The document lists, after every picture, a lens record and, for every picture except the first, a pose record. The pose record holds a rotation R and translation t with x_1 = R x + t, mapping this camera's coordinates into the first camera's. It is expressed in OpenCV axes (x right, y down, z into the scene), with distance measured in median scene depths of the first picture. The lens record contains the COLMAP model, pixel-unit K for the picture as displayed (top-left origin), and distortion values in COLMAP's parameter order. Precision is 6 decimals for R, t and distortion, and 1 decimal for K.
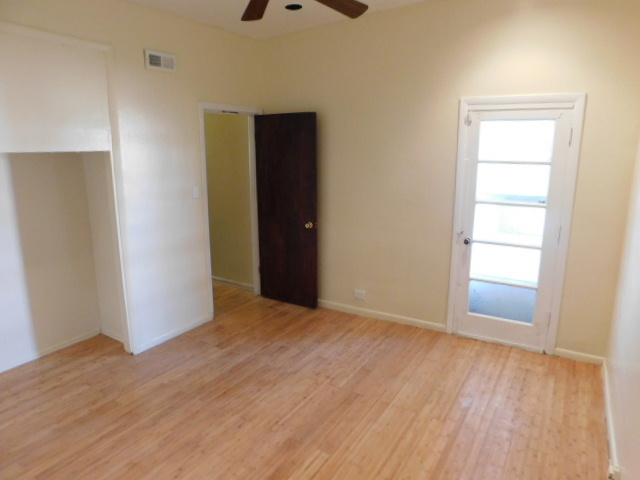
lens RADIAL K [[428.9, 0, 320.9], [0, 428.9, 240.3], [0, 0, 1]] dist [-0.062010, 0.047491]
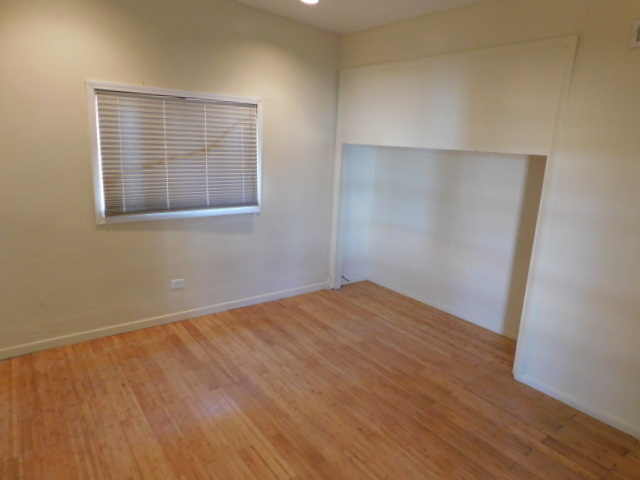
lens RADIAL K [[428.9, 0, 321.1], [0, 428.9, 239.1], [0, 0, 1]] dist [-0.062010, 0.047491]
pose [[-0.364142, 0.202089, -0.909154, 0.597064], [-0.247764, 0.919978, 0.303731, -0.222797], [0.897782, 0.335857, -0.284933, 0.979335]]
